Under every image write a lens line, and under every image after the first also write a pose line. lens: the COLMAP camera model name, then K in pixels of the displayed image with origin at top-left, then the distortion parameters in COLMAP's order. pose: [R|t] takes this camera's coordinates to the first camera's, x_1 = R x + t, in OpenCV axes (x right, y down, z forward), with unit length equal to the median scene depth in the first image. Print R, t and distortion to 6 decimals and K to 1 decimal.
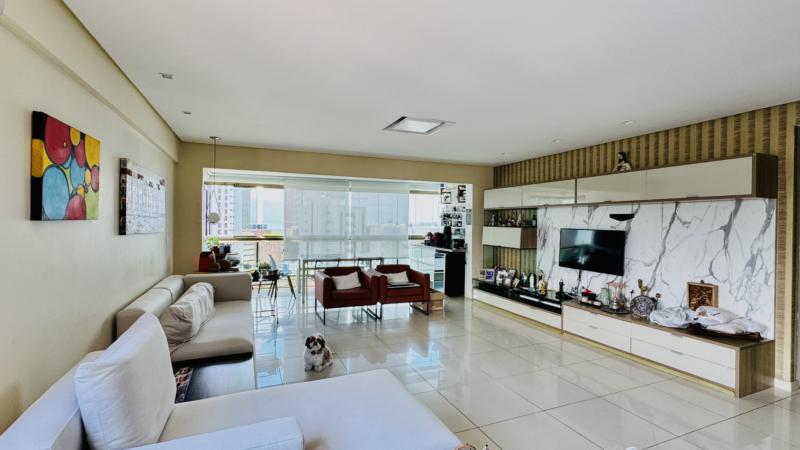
lens RADIAL K [[358.5, 0, 397.0], [0, 358.5, 221.0], [0, 0, 1]] dist [0.003696, -0.002117]
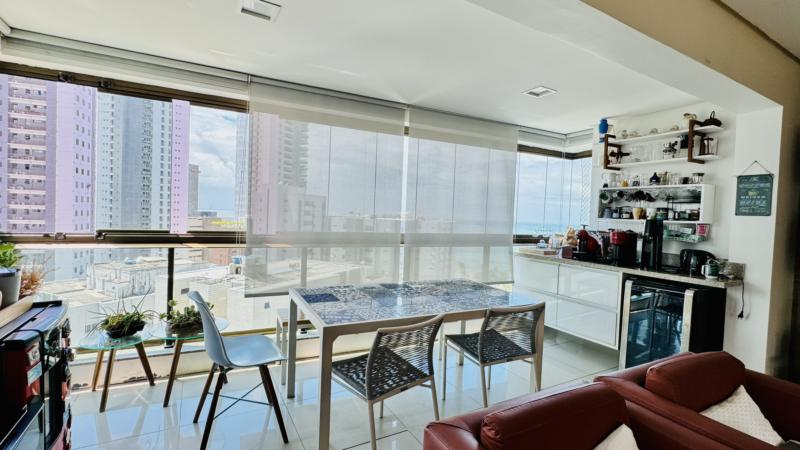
lens RADIAL K [[358.5, 0, 400.4], [0, 358.5, 224.1], [0, 0, 1]] dist [0.003696, -0.002117]
pose [[0.991756, 0.024669, 0.125744, -0.193805], [-0.028619, 0.999149, 0.029702, 0.016440], [-0.124904, -0.033056, 0.991618, 0.581779]]
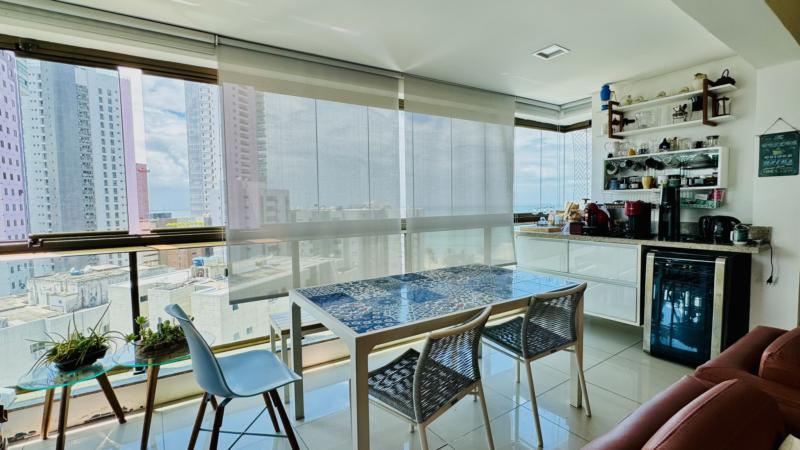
lens RADIAL K [[358.5, 0, 401.8], [0, 358.5, 223.5], [0, 0, 1]] dist [0.003696, -0.002117]
pose [[0.974658, -0.040300, 0.220039, -0.225175], [0.028010, 0.997883, 0.058692, 0.023165], [-0.221939, -0.051041, 0.973724, 0.633565]]
